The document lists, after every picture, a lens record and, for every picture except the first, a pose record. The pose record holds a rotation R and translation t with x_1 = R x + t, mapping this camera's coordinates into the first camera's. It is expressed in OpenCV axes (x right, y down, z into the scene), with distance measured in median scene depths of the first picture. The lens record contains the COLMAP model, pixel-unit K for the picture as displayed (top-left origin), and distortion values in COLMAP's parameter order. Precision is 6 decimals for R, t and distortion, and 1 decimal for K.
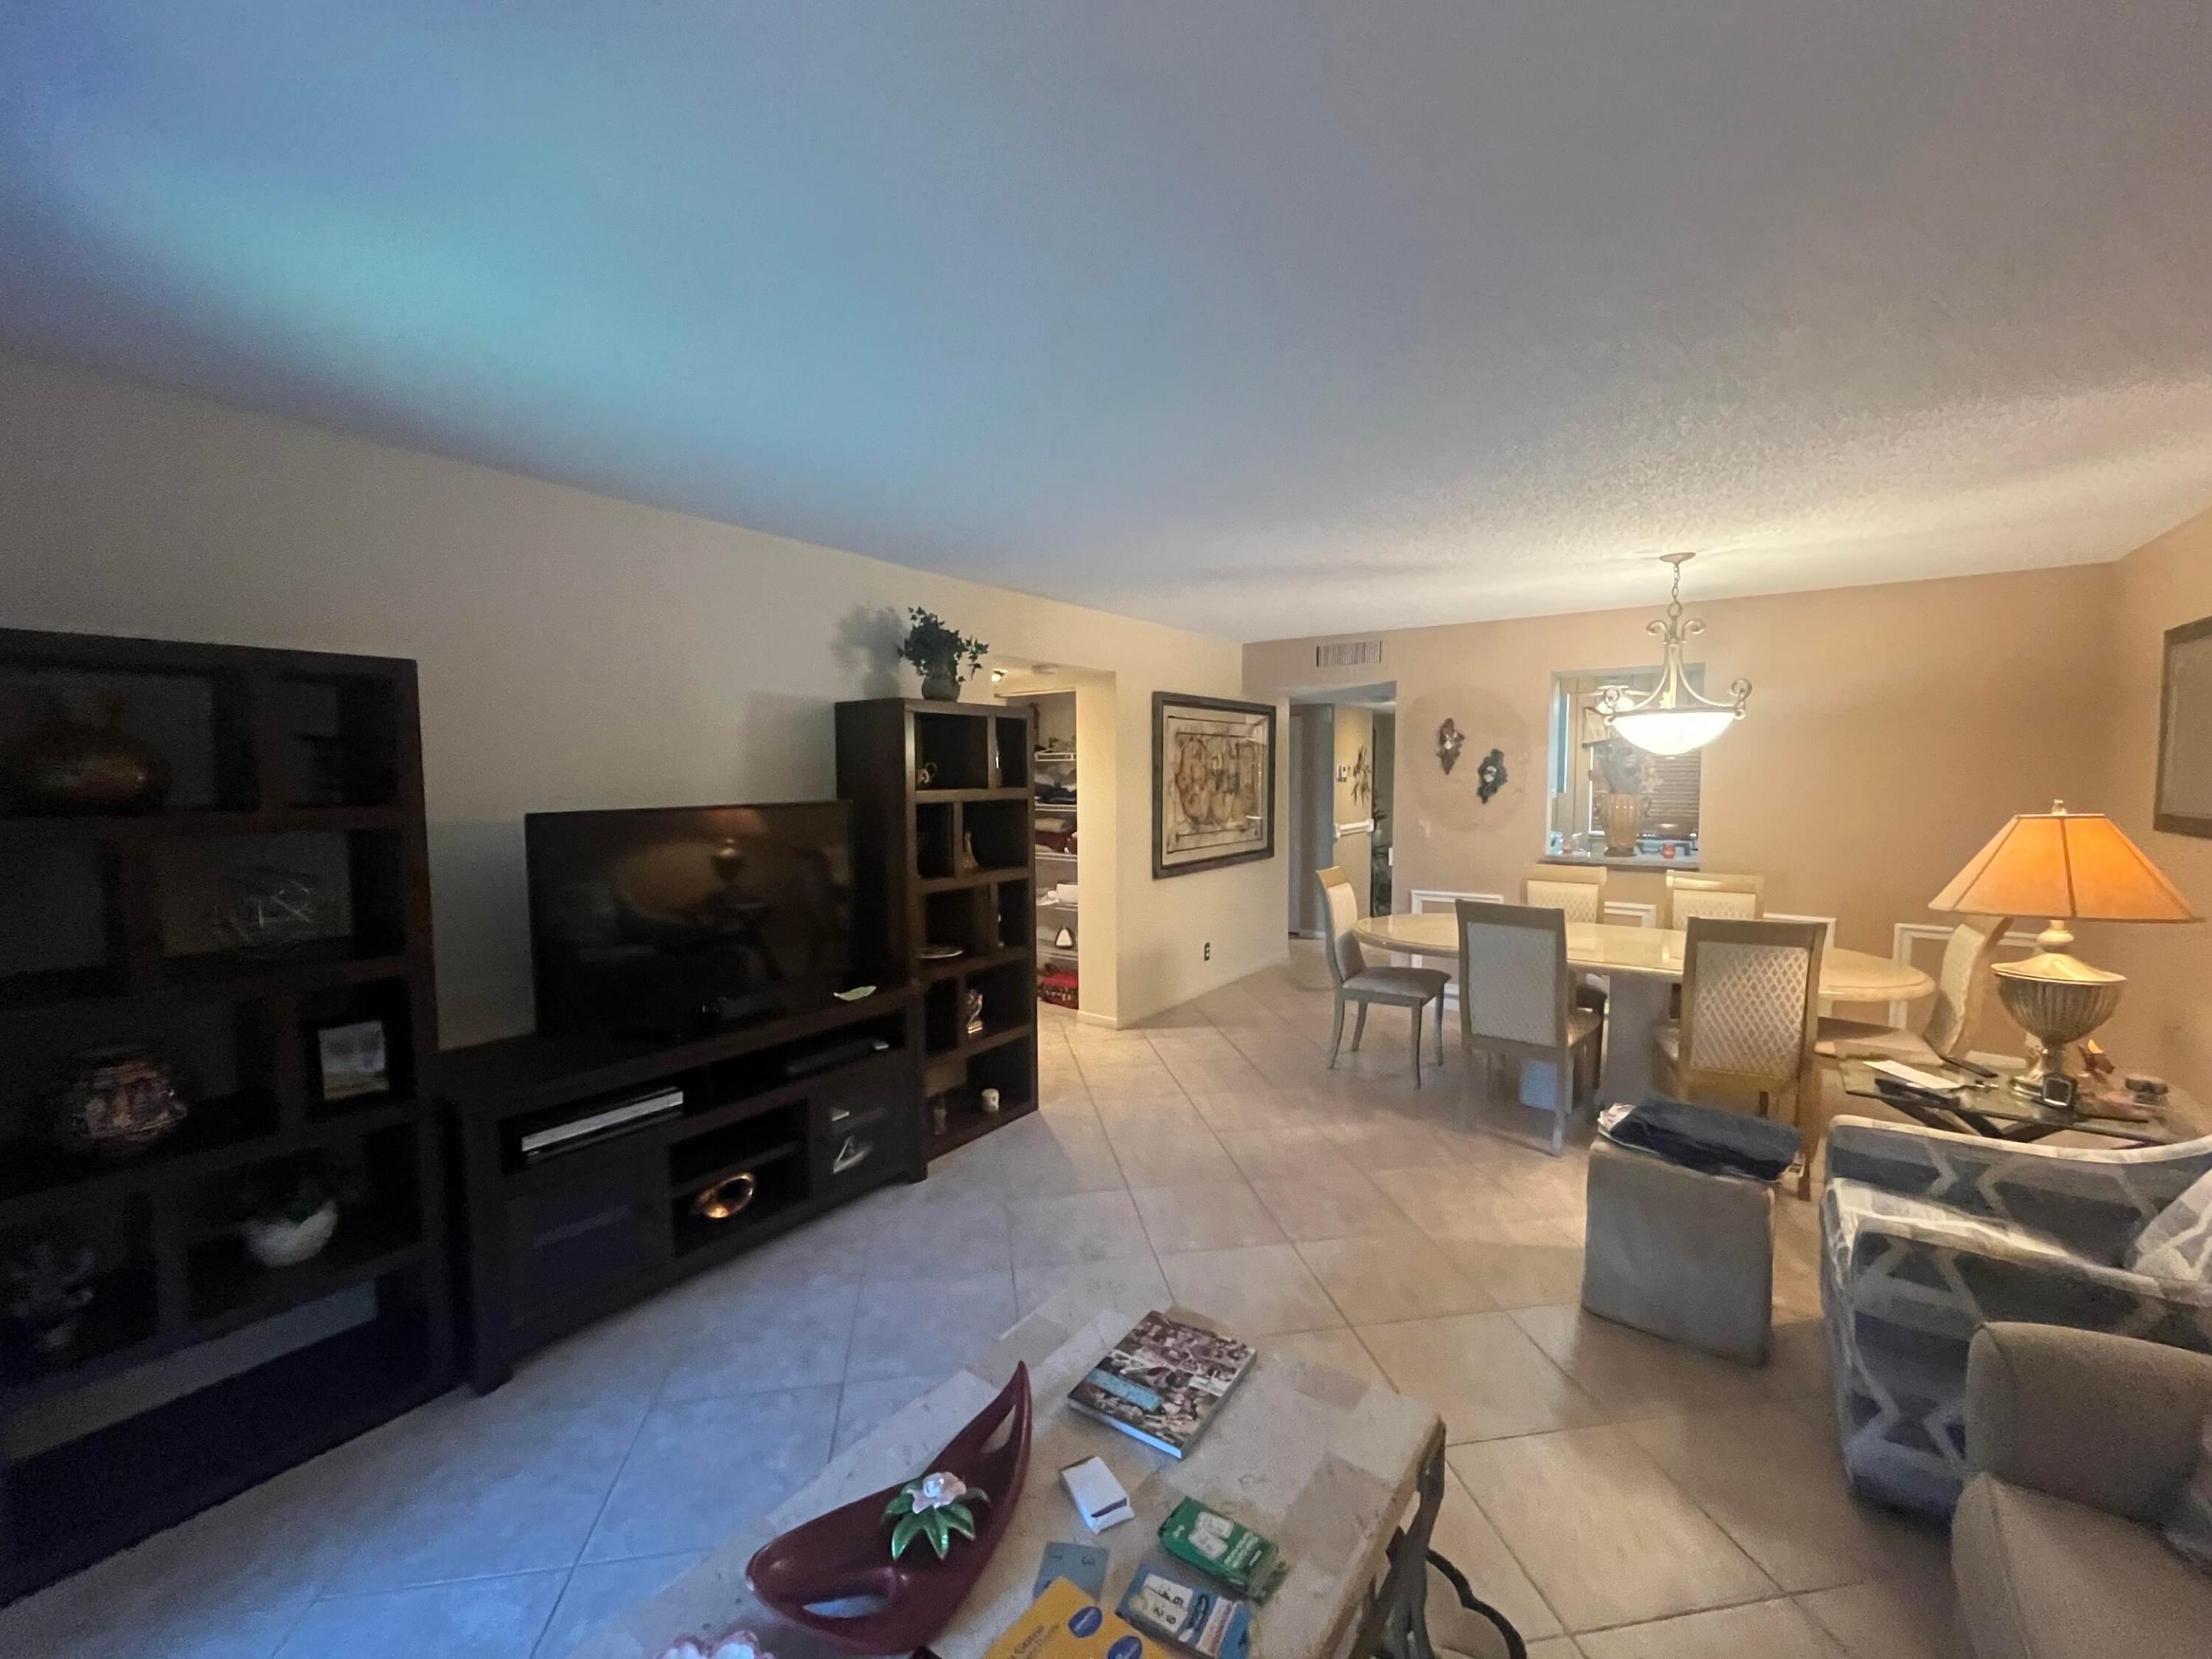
lens RADIAL K [[899.9, 0, 1093.3], [0, 899.9, 830.5], [0, 0, 1]] dist [-0.000235, -0.000365]
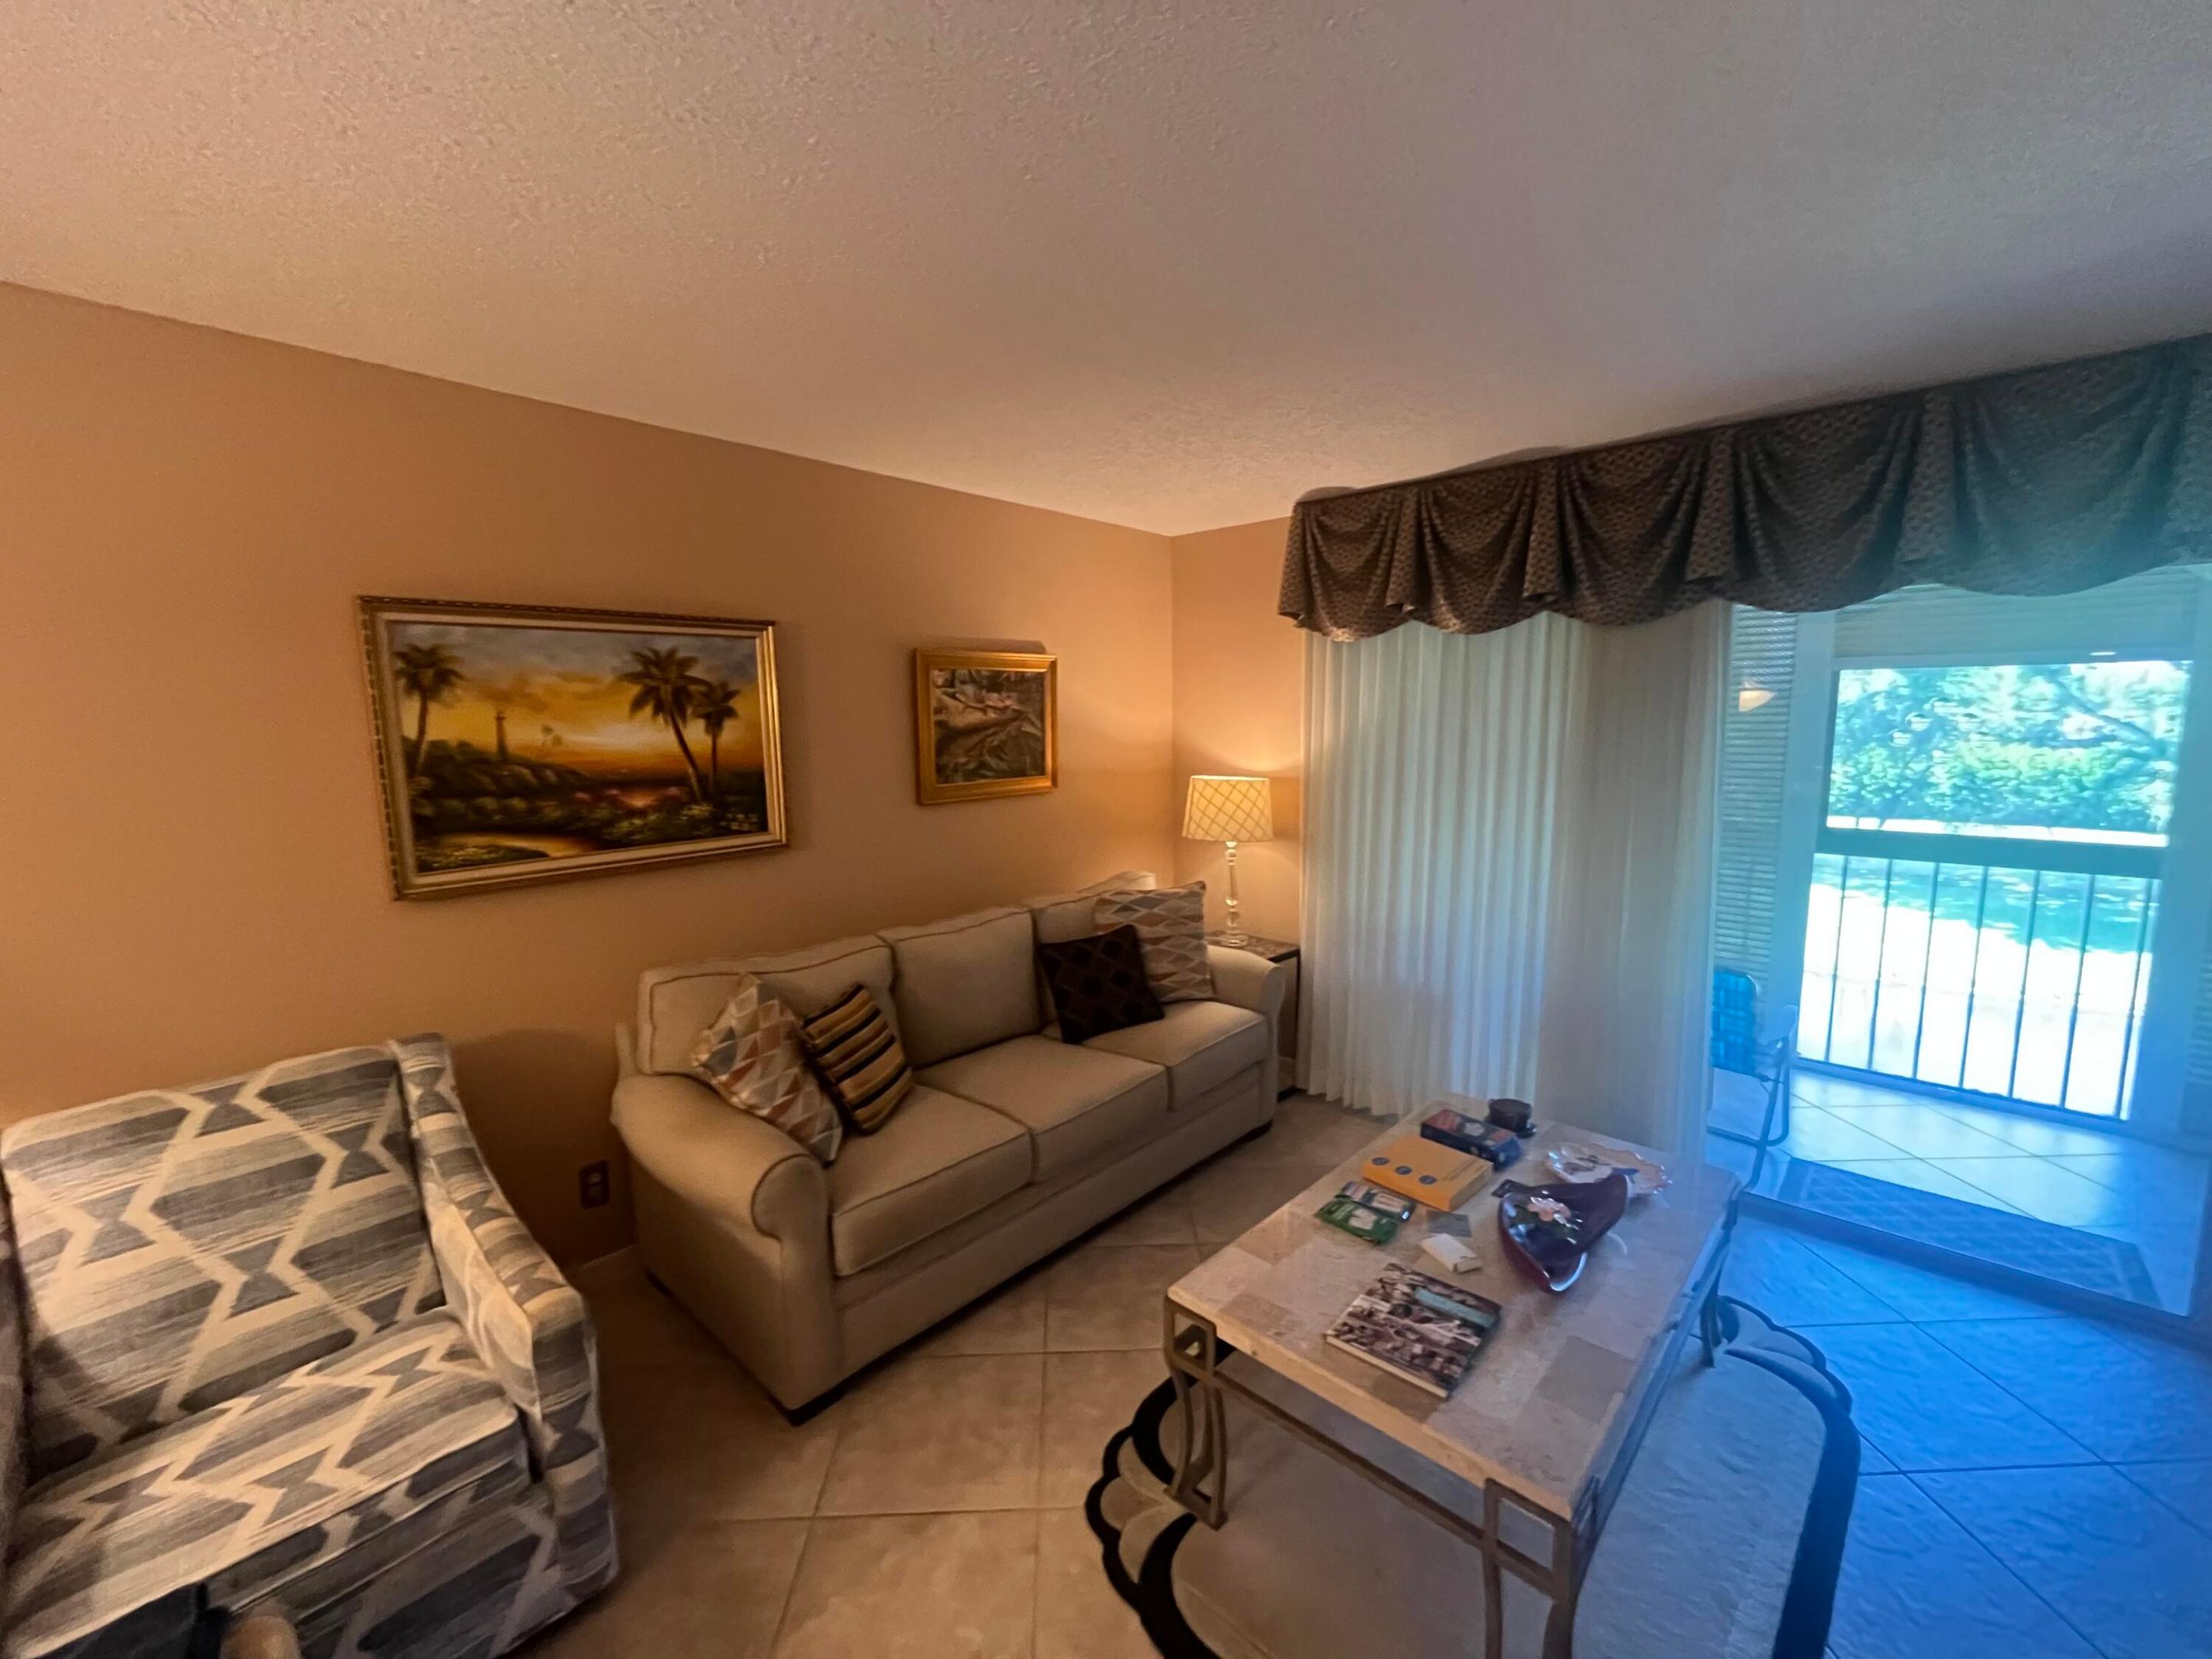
lens RADIAL K [[899.9, 0, 1110.6], [0, 899.9, 838.2], [0, 0, 1]] dist [-0.000235, -0.000365]
pose [[-0.994451, 0.003481, 0.105147, 0.267046], [0.024623, 0.979393, 0.200459, -0.136269], [-0.102282, 0.201935, -0.974043, 1.618909]]
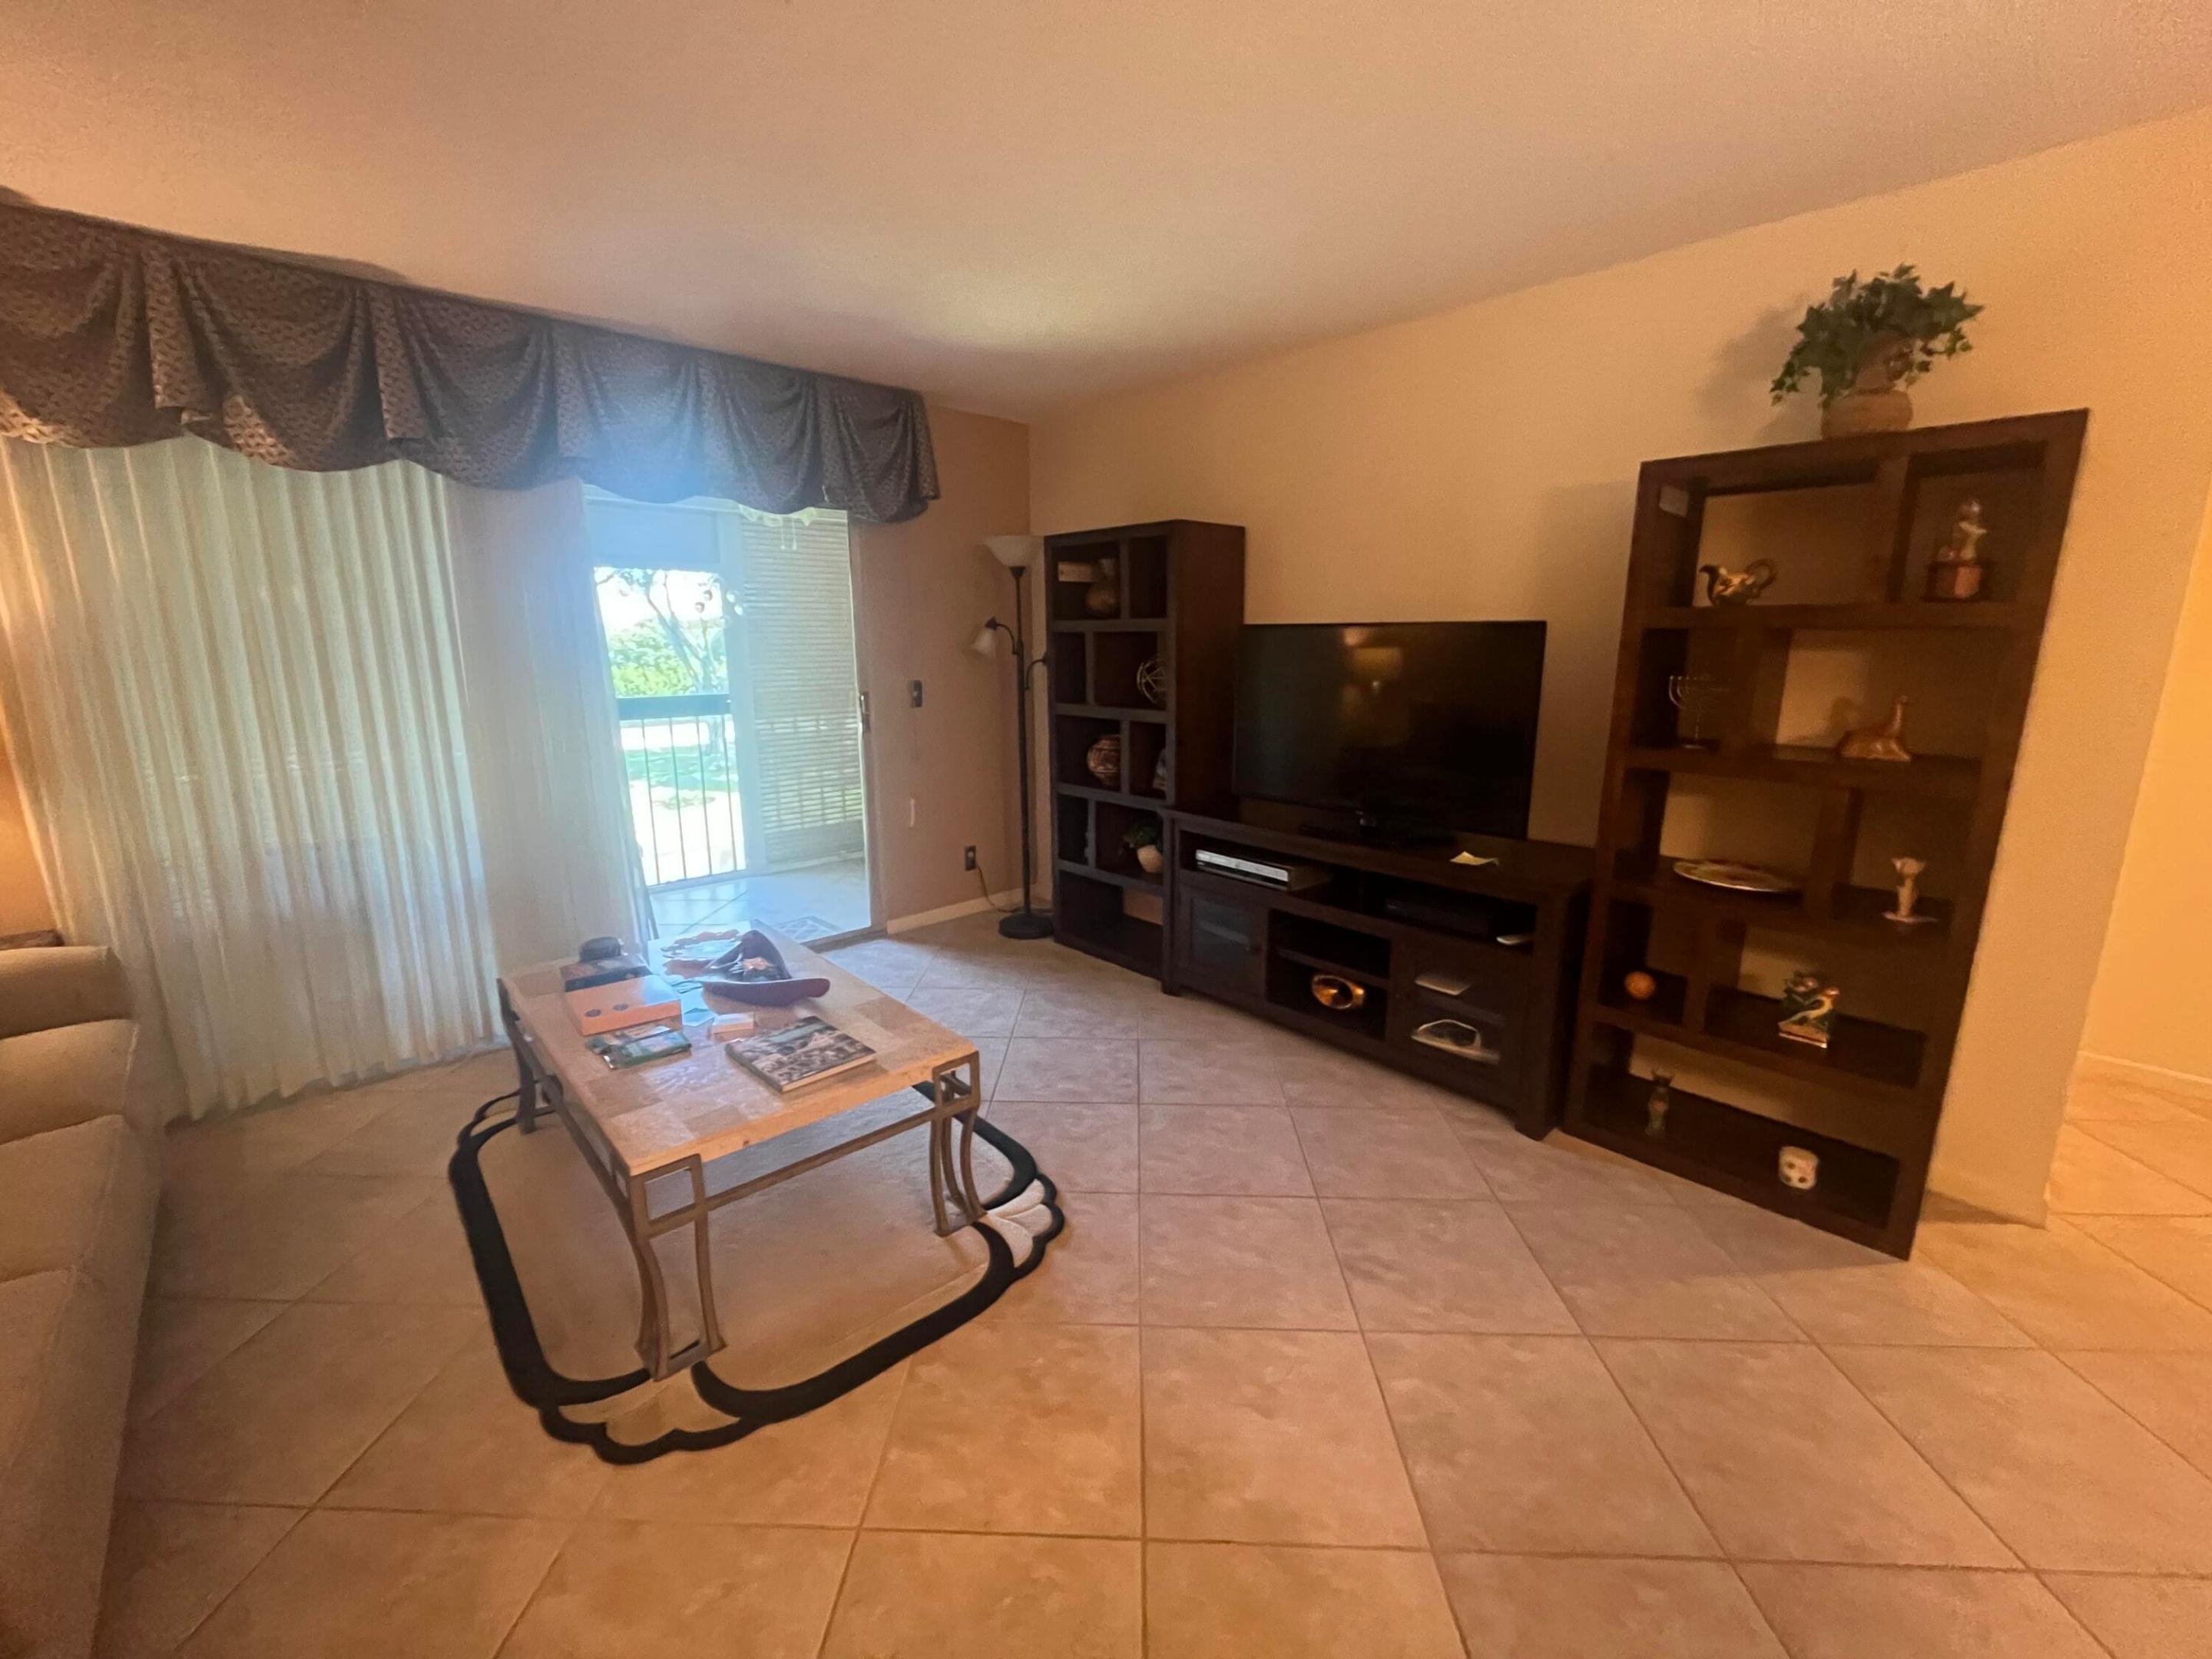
lens RADIAL K [[899.9, 0, 1103.1], [0, 899.9, 824.4], [0, 0, 1]] dist [-0.000235, -0.000365]
pose [[-0.182854, 0.208185, -0.960845, 0.972061], [-0.065861, 0.972533, 0.223251, -0.017824], [0.980932, 0.104105, -0.164120, 1.334767]]
